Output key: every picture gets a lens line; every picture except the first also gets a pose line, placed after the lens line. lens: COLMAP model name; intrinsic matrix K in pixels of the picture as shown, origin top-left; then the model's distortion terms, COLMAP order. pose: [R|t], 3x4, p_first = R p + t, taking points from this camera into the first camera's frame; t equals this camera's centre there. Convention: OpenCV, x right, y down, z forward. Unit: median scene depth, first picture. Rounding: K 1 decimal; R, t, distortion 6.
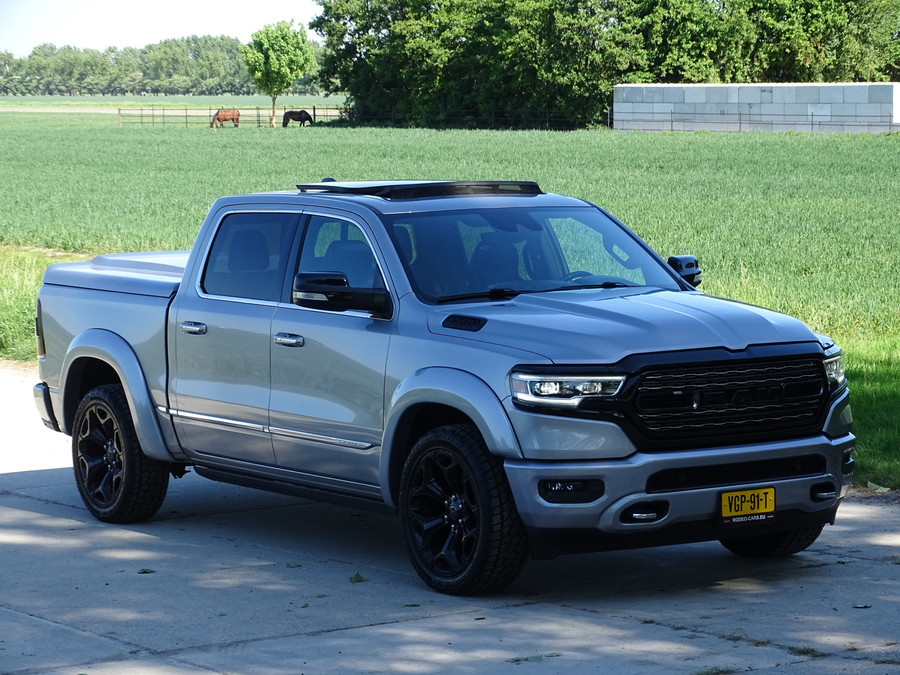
lens RADIAL K [[4587.1, 0, 450.0], [0, 4587.1, 337.5], [0, 0, 1]] dist [-6.572122, 314.925433]
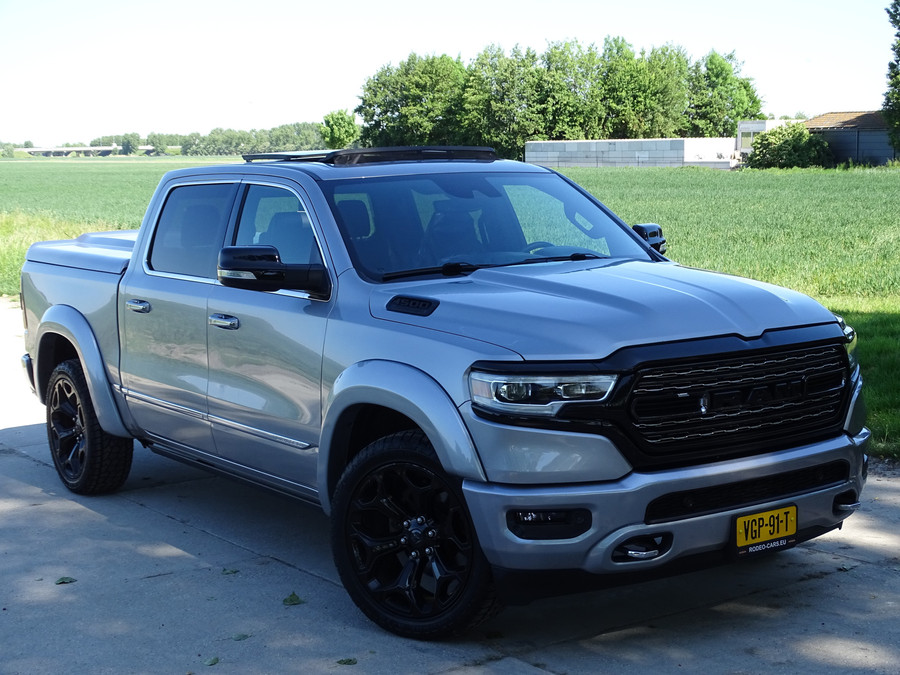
lens RADIAL K [[1637.7, 0, 450.0], [0, 1637.7, 337.5], [0, 0, 1]] dist [-0.297975, 0.438067]
pose [[0.999957, -0.009000, 0.002095, 0.008440], [0.008911, 0.999190, 0.039238, -0.008148], [-0.002447, -0.039218, 0.999228, 0.640971]]
